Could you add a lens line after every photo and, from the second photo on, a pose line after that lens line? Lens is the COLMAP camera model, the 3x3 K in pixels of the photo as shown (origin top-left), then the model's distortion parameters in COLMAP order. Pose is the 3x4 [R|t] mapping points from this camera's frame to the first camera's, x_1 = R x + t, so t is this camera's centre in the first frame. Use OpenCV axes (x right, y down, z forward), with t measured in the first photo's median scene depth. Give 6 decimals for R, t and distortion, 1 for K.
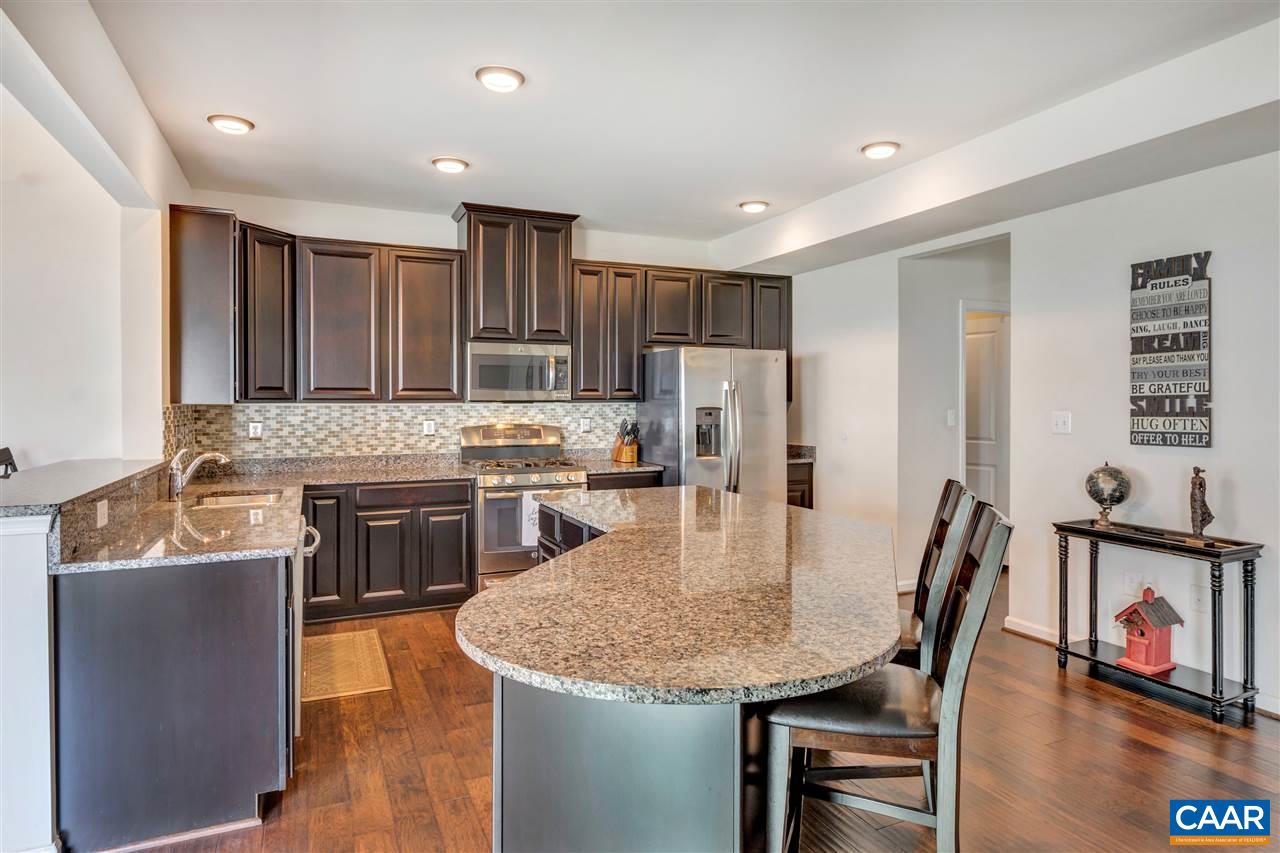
lens RADIAL K [[705.7, 0, 632.5], [0, 705.7, 408.1], [0, 0, 1]] dist [-0.001928, -0.000012]
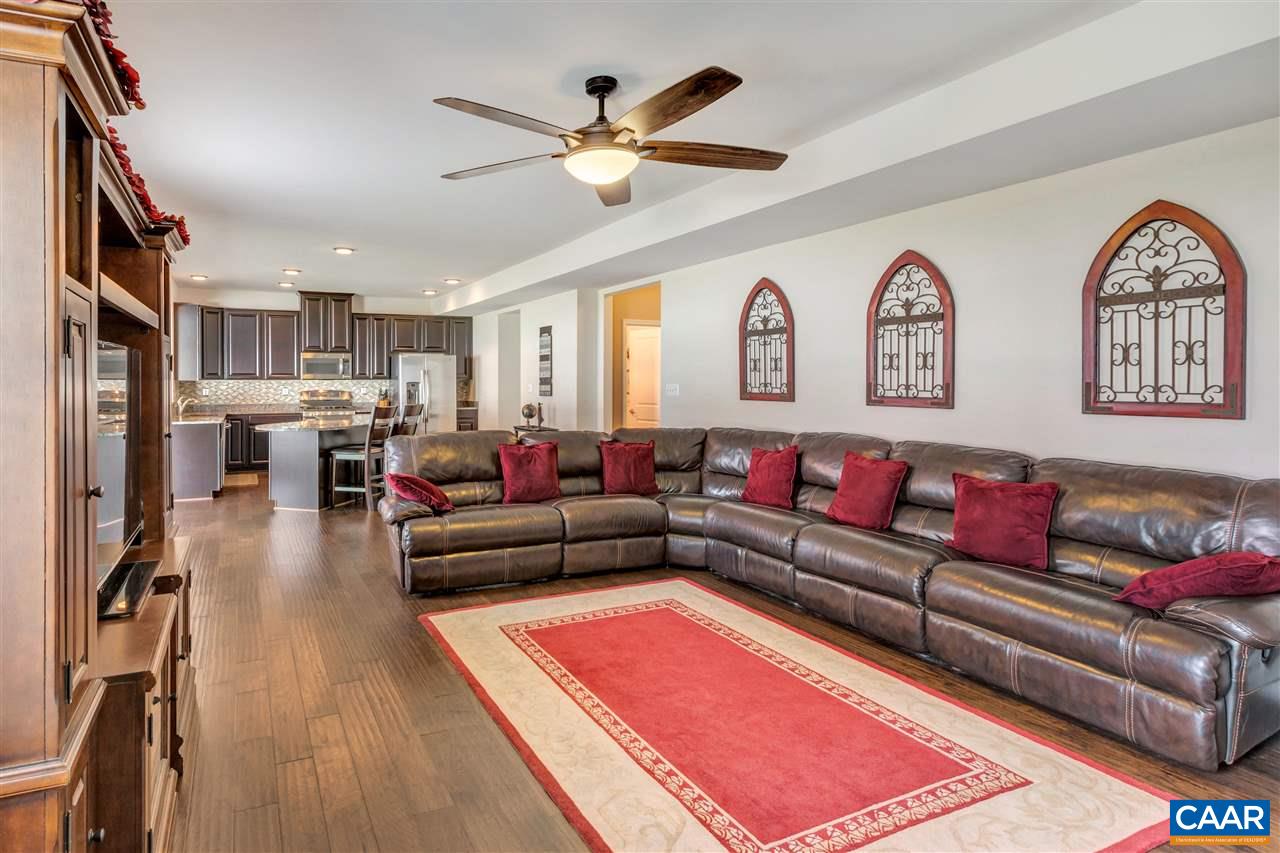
lens RADIAL K [[687.6, 0, 552.0], [0, 687.6, 382.8], [0, 0, 1]] dist [0.007046, 0.000814]
pose [[0.999998, 0.000067, -0.002134, 0.547773], [-0.000078, 0.999989, -0.004756, 0.011145], [0.002134, 0.004757, 0.999986, -1.138708]]
